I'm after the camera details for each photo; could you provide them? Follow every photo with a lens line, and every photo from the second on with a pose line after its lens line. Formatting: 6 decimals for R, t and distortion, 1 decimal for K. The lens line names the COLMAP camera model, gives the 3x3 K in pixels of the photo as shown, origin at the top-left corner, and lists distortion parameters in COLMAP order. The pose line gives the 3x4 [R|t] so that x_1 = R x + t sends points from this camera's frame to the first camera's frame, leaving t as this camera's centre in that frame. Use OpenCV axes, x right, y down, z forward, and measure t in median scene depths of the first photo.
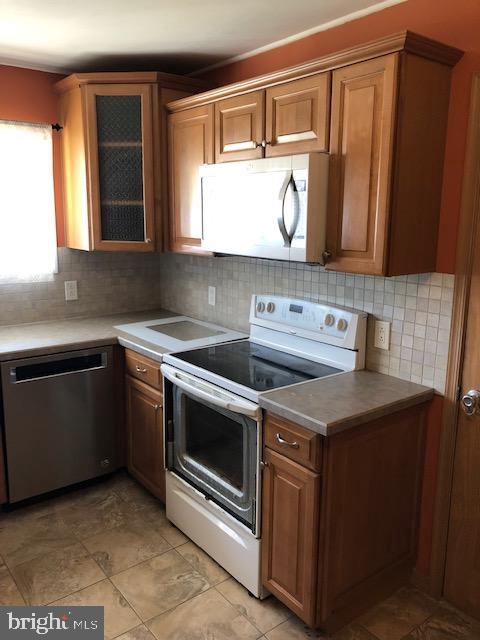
lens RADIAL K [[519.0, 0, 239.6], [0, 519.0, 317.7], [0, 0, 1]] dist [0.013872, 0.000046]
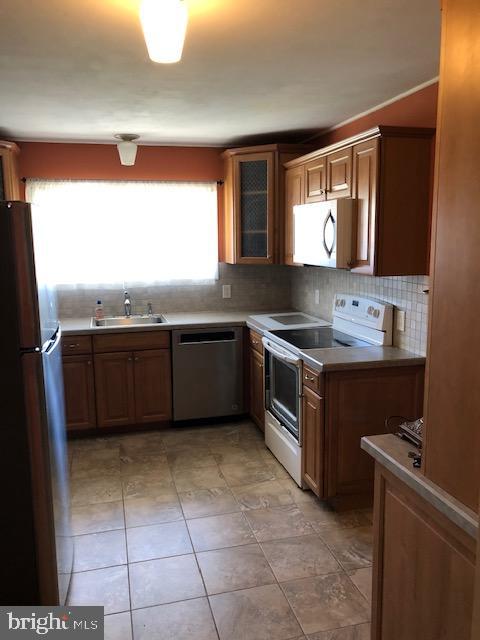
lens RADIAL K [[519.0, 0, 239.6], [0, 519.0, 317.7], [0, 0, 1]] dist [0.013872, 0.000046]
pose [[0.915940, 0.040227, -0.399294, 0.382174], [-0.056532, 0.997976, -0.029137, 0.079828], [0.397314, 0.049261, 0.916360, -0.408937]]
